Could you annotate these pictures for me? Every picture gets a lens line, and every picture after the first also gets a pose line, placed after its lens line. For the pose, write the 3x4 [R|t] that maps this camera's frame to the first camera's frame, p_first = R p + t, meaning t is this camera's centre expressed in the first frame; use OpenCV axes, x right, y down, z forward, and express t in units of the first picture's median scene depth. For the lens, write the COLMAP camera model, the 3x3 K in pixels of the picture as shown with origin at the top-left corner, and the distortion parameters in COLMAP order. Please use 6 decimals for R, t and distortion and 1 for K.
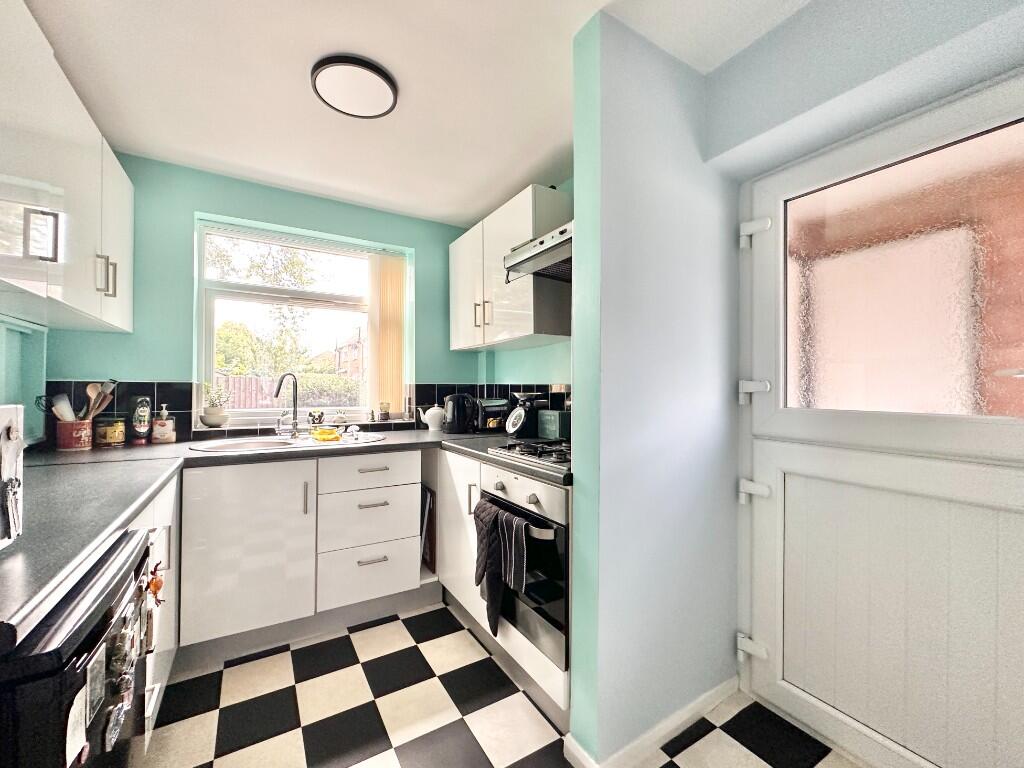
lens RADIAL K [[414.4, 0, 511.5], [0, 414.4, 385.8], [0, 0, 1]] dist [-0.005109, 0.000951]
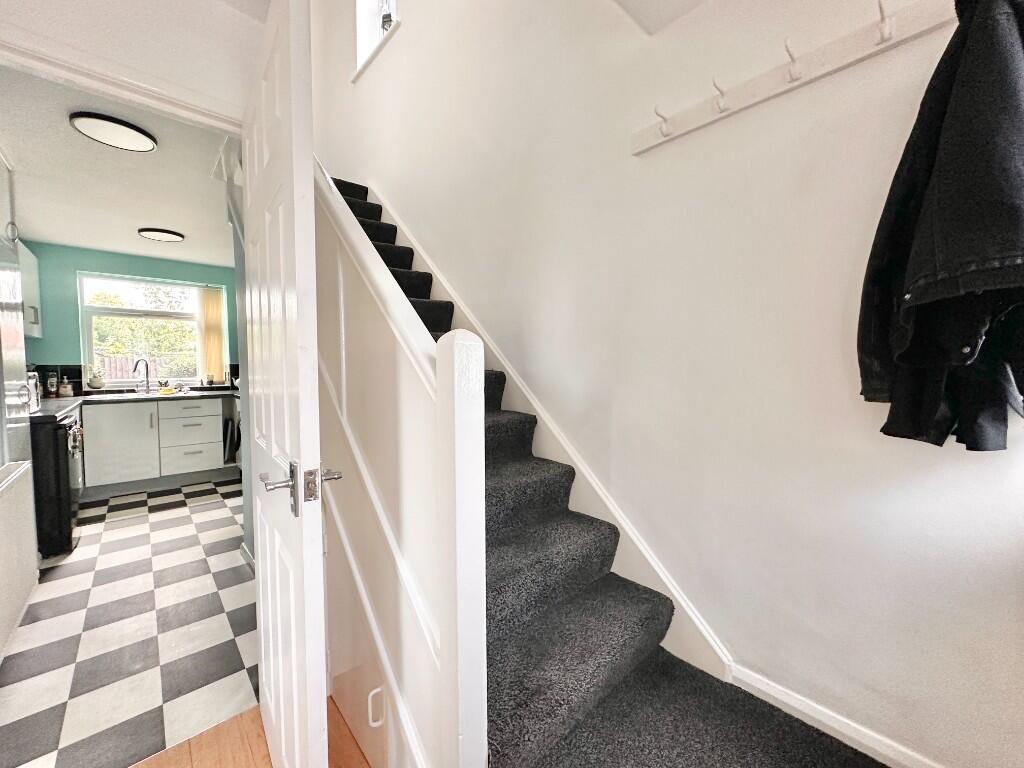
lens RADIAL K [[414.4, 0, 519.2], [0, 414.4, 383.6], [0, 0, 1]] dist [-0.005109, 0.000951]
pose [[0.982563, -0.018271, 0.185030, 0.813768], [0.008555, 0.998549, 0.053169, -0.004011], [-0.185733, -0.050658, 0.981294, -1.185019]]
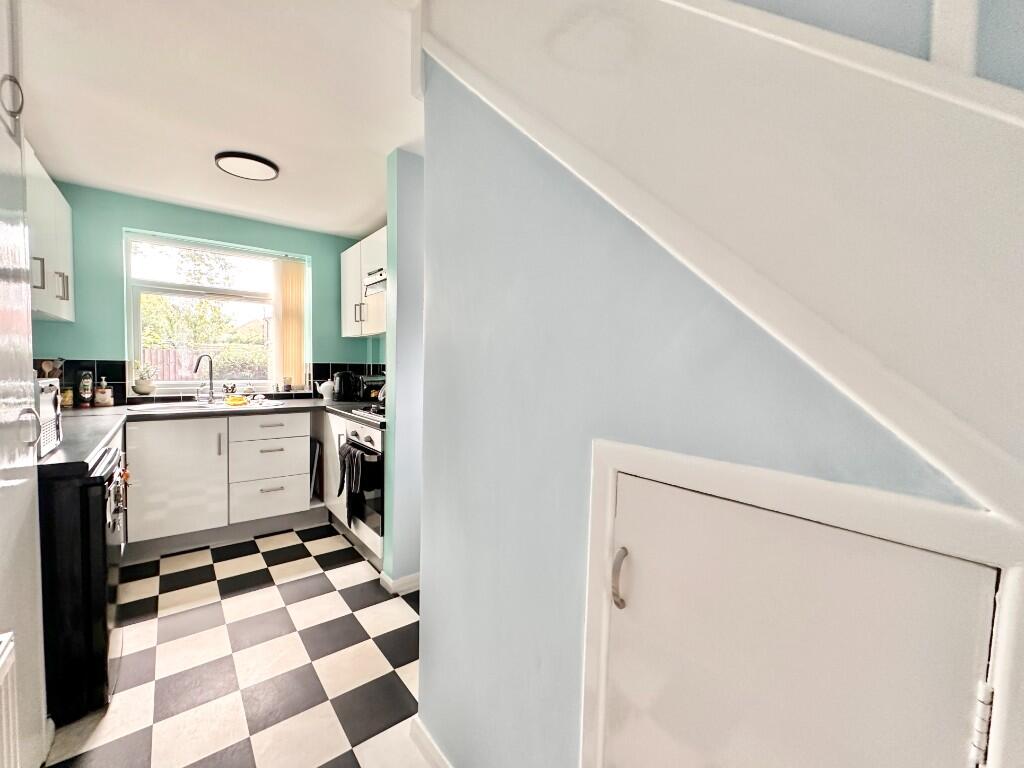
lens RADIAL K [[414.4, 0, 508.7], [0, 414.4, 384.6], [0, 0, 1]] dist [-0.005109, 0.000951]
pose [[0.991521, 0.010908, 0.129488, 0.265724], [-0.018401, 0.998216, 0.056807, -0.028848], [-0.128637, -0.058708, 0.989952, -0.459532]]
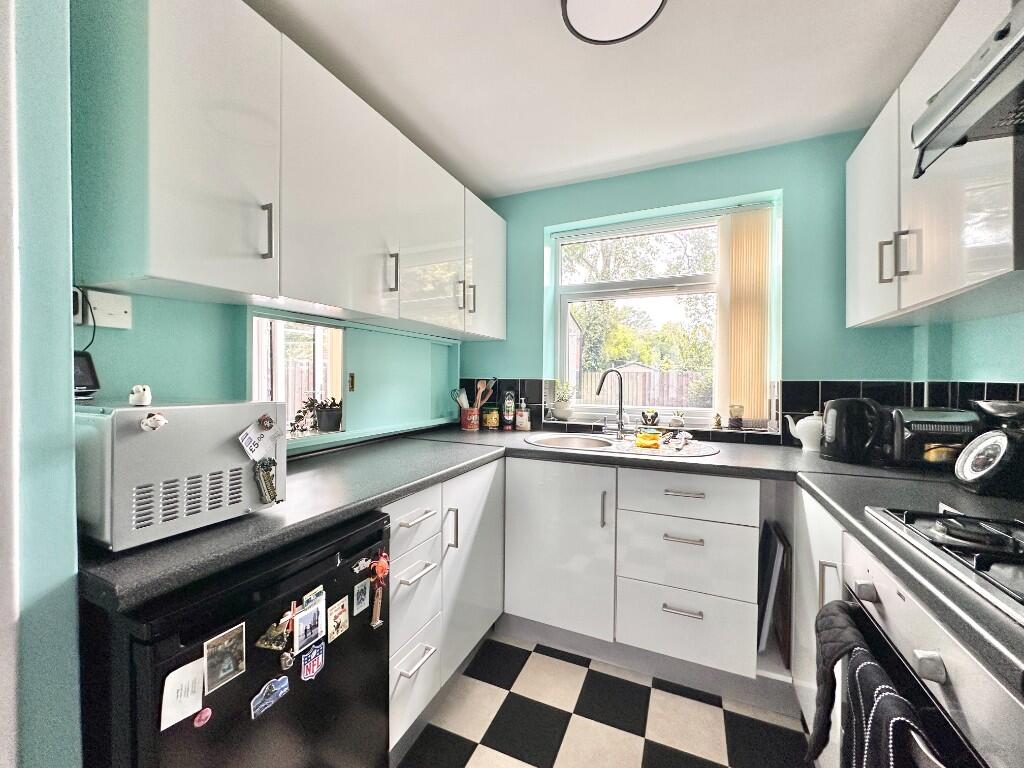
lens RADIAL K [[414.4, 0, 507.5], [0, 414.4, 381.8], [0, 0, 1]] dist [-0.005109, 0.000951]
pose [[0.562095, 0.006493, -0.827047, 0.110445], [-0.001809, 0.999976, 0.006622, -0.008616], [0.827071, -0.002226, 0.562093, 0.284510]]
